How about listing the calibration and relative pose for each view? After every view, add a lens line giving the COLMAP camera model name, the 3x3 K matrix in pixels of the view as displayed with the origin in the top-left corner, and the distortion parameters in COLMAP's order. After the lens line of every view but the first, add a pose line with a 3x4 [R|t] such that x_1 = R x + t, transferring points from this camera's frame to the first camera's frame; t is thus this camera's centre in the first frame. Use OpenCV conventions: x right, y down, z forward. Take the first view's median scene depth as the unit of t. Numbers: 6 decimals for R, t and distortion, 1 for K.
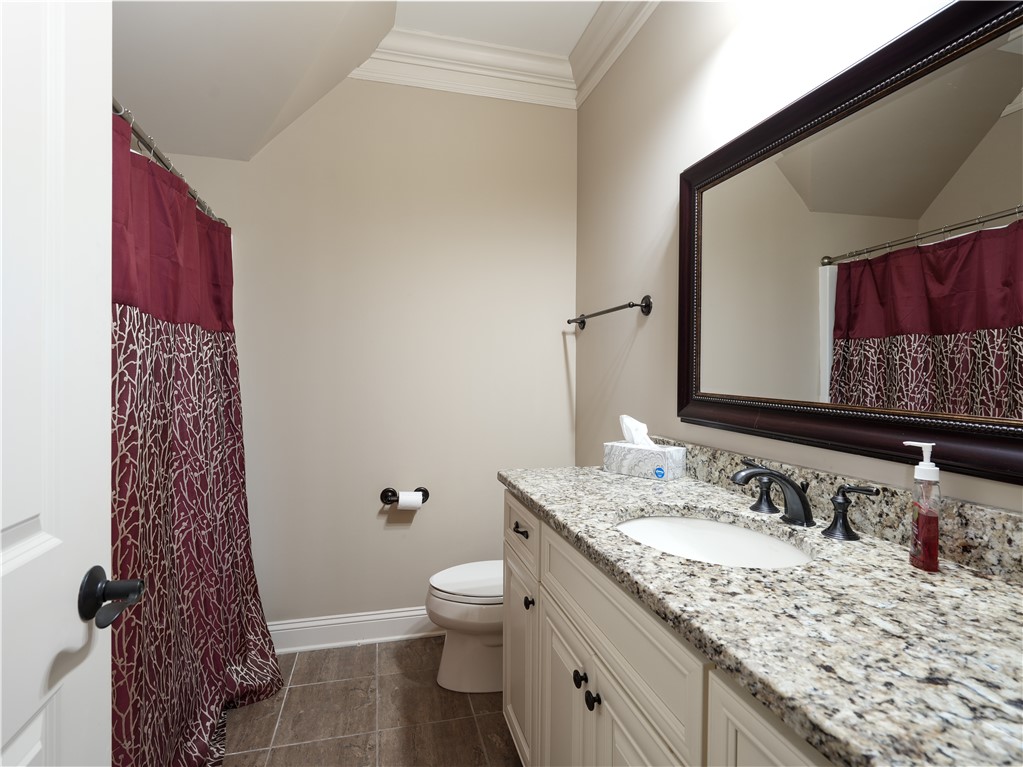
lens RADIAL K [[521.2, 0, 510.3], [0, 521.2, 385.8], [0, 0, 1]] dist [-0.003791, 0.000877]
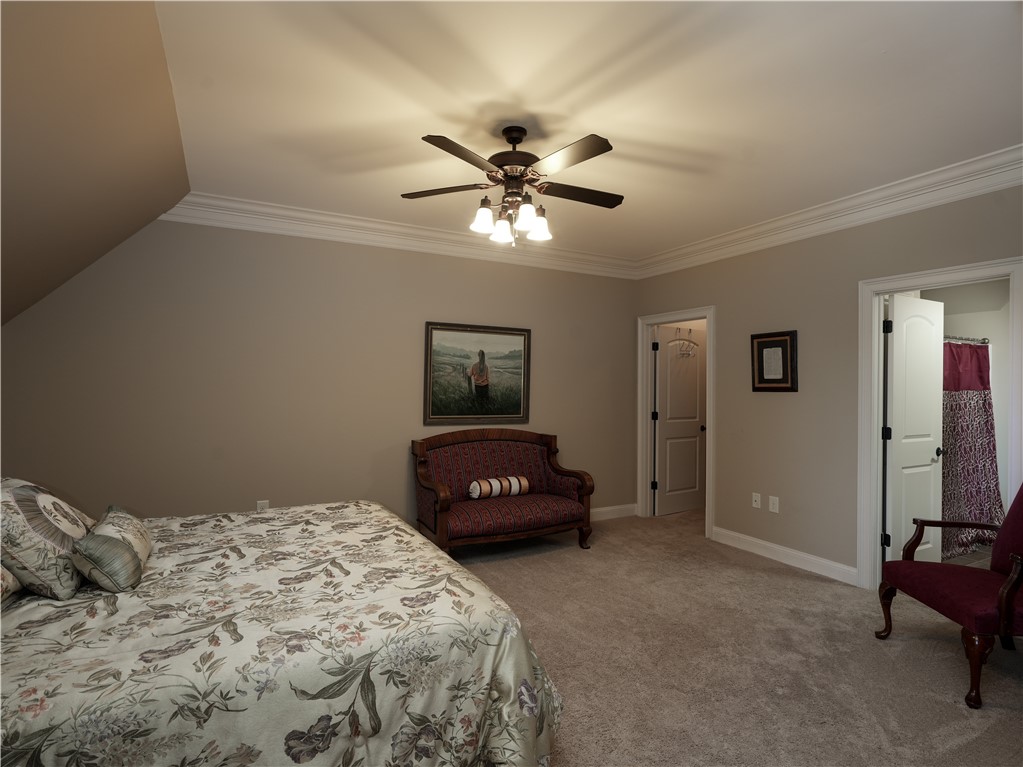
lens RADIAL K [[521.2, 0, 510.3], [0, 521.2, 385.8], [0, 0, 1]] dist [-0.003791, 0.000877]
pose [[0.255498, -0.009125, -0.966766, 1.147522], [-0.013792, 0.999819, -0.013082, -0.060917], [0.966711, 0.016676, 0.255326, -1.633871]]
